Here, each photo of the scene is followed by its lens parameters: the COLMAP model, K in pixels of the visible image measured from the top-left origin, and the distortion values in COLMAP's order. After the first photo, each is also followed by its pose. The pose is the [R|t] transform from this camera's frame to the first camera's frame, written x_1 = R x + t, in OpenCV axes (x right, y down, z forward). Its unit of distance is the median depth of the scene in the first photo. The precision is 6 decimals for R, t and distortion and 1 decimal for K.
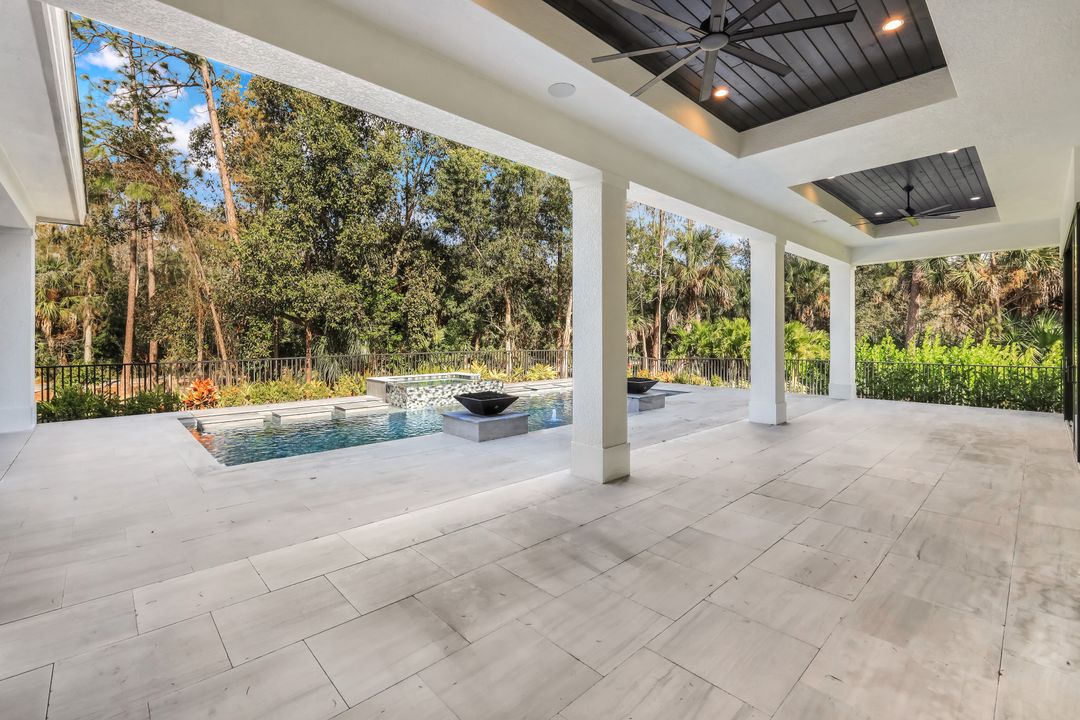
lens RADIAL K [[469.3, 0, 537.4], [0, 469.3, 339.7], [0, 0, 1]] dist [-0.000847, -0.000097]
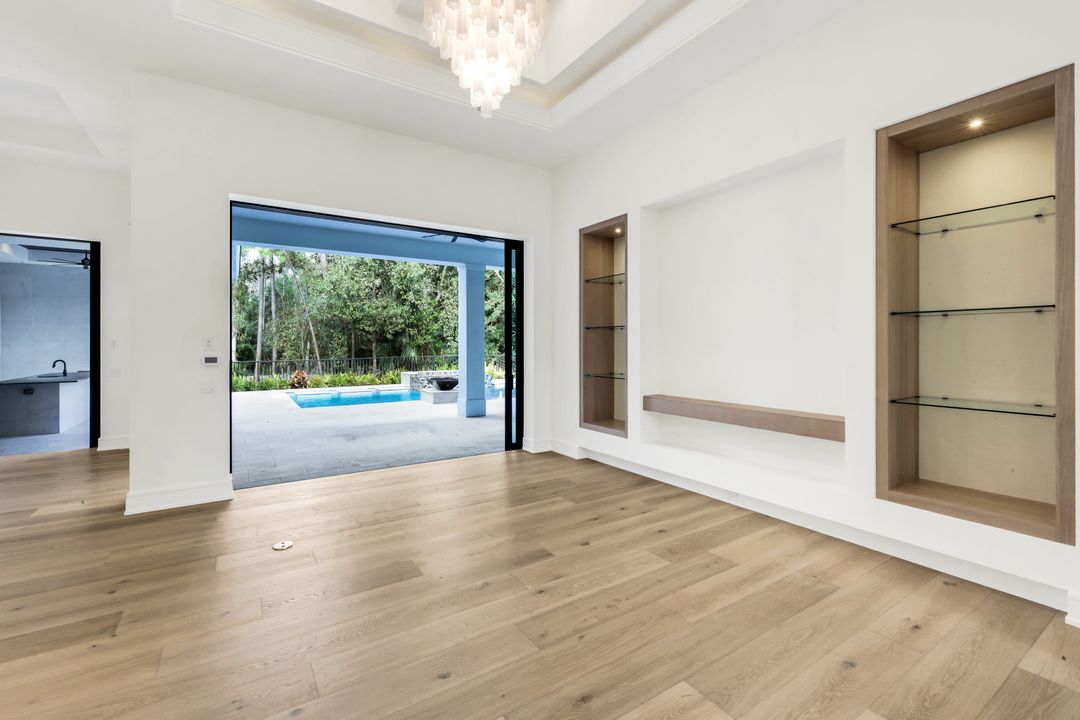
lens RADIAL K [[469.3, 0, 537.4], [0, 469.3, 339.7], [0, 0, 1]] dist [-0.000847, -0.000097]
pose [[0.984291, -0.004057, -0.176509, 0.216909], [0.001699, 0.999907, -0.013512, -0.000047], [0.176547, 0.013000, 0.984206, -0.257786]]
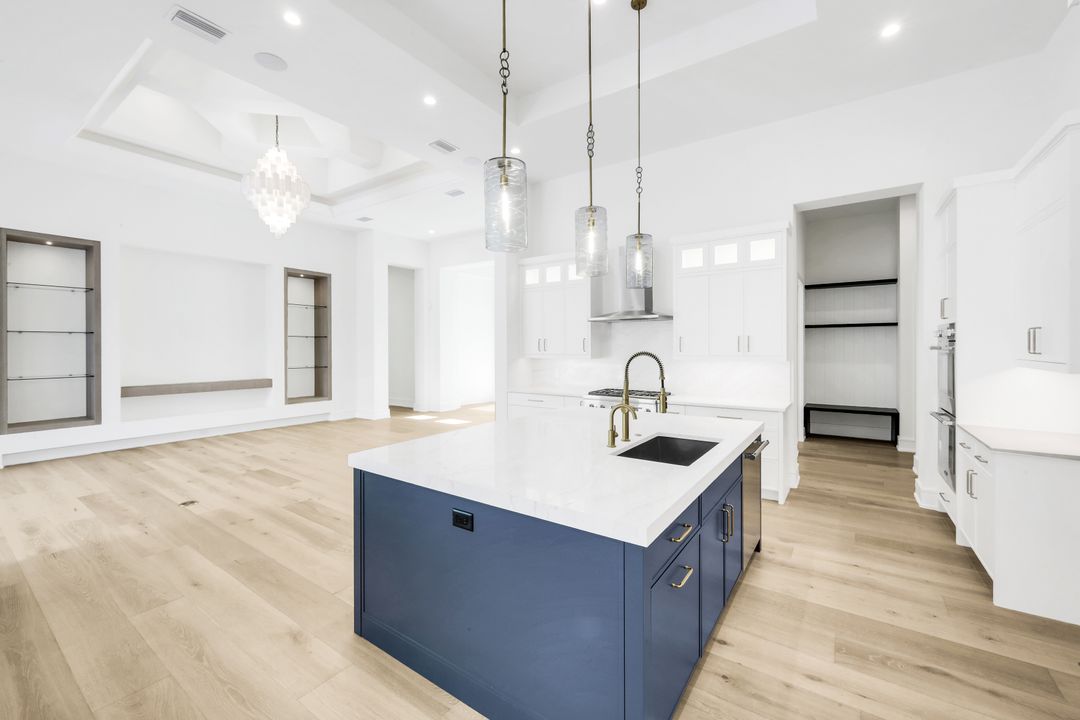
lens RADIAL K [[444.3, 0, 544.5], [0, 444.3, 348.1], [0, 0, 1]] dist [0.002369, 0.000052]
pose [[-0.214167, -0.004856, 0.976785, -0.186334], [0.003640, 0.999977, 0.005770, -0.001764], [-0.976790, 0.004792, -0.214144, -0.221018]]
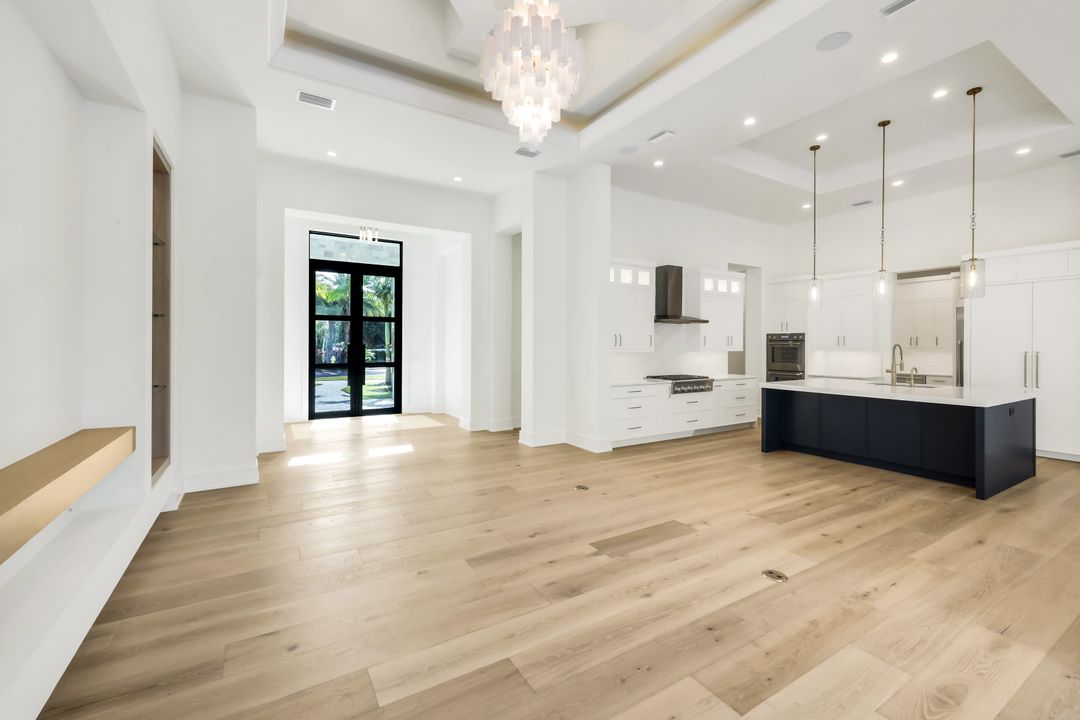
lens RADIAL K [[456.5, 0, 542.6], [0, 456.5, 340.7], [0, 0, 1]] dist [0.000017, 0.000302]
pose [[-0.979933, 0.002205, 0.199313, 0.128799], [0.001017, 0.999981, -0.006063, 0.000260], [-0.199323, -0.005739, -0.979917, 0.083269]]
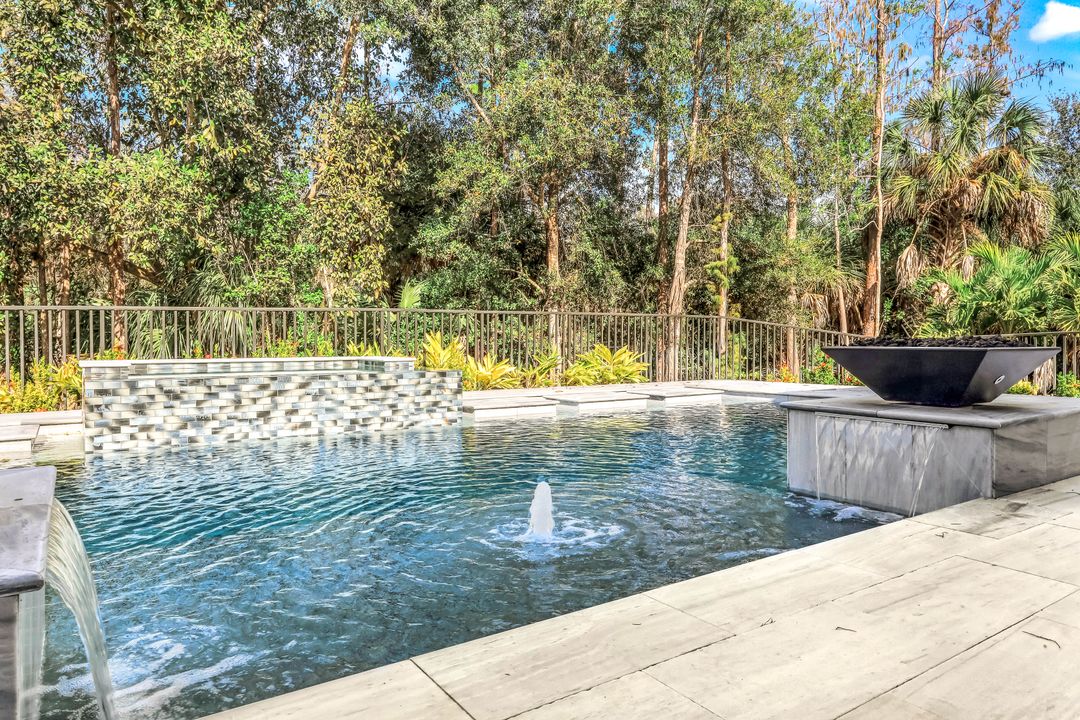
lens RADIAL K [[686.5, 0, 540.0], [0, 686.5, 360.0], [0, 0, 1]] dist [-0.004594, -0.001302]
pose [[0.987926, -0.000241, -0.154926, 0.039791], [0.003497, 0.999779, 0.020750, 0.047772], [0.154886, -0.021041, 0.987708, 0.364020]]
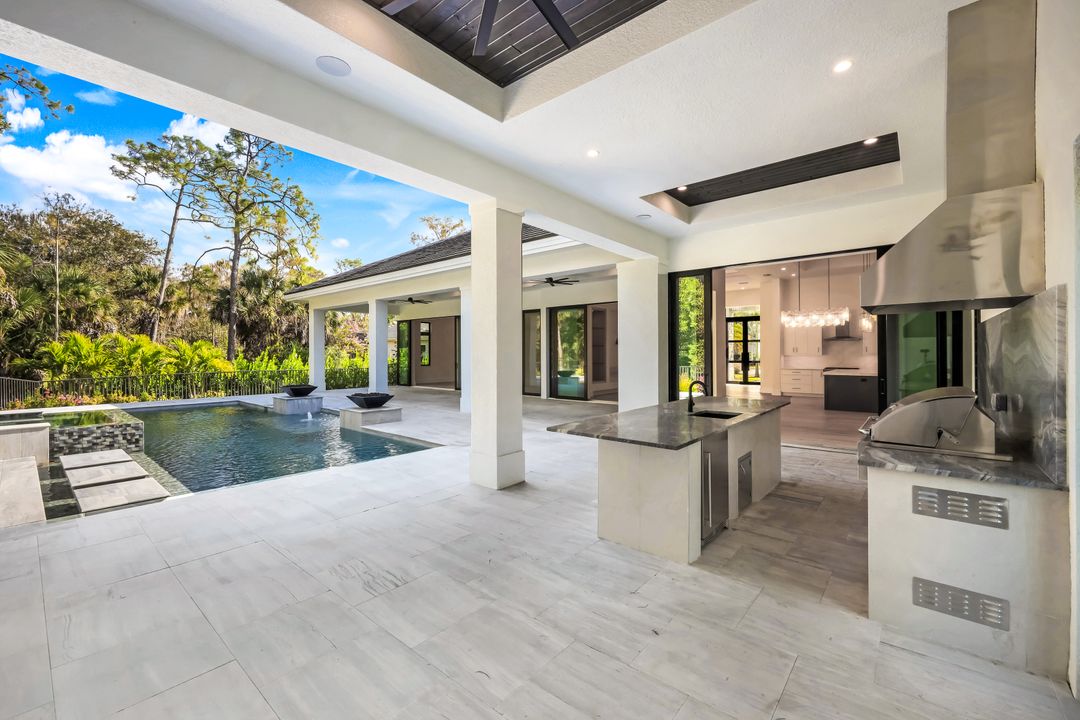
lens RADIAL K [[446.5, 0, 539.7], [0, 446.5, 355.8], [0, 0, 1]] dist [0.000988, 0.000339]
pose [[-0.110953, -0.005712, 0.993809, -0.616720], [0.007080, 0.999954, 0.006538, -0.001836], [-0.993800, 0.007761, -0.110907, 0.263429]]
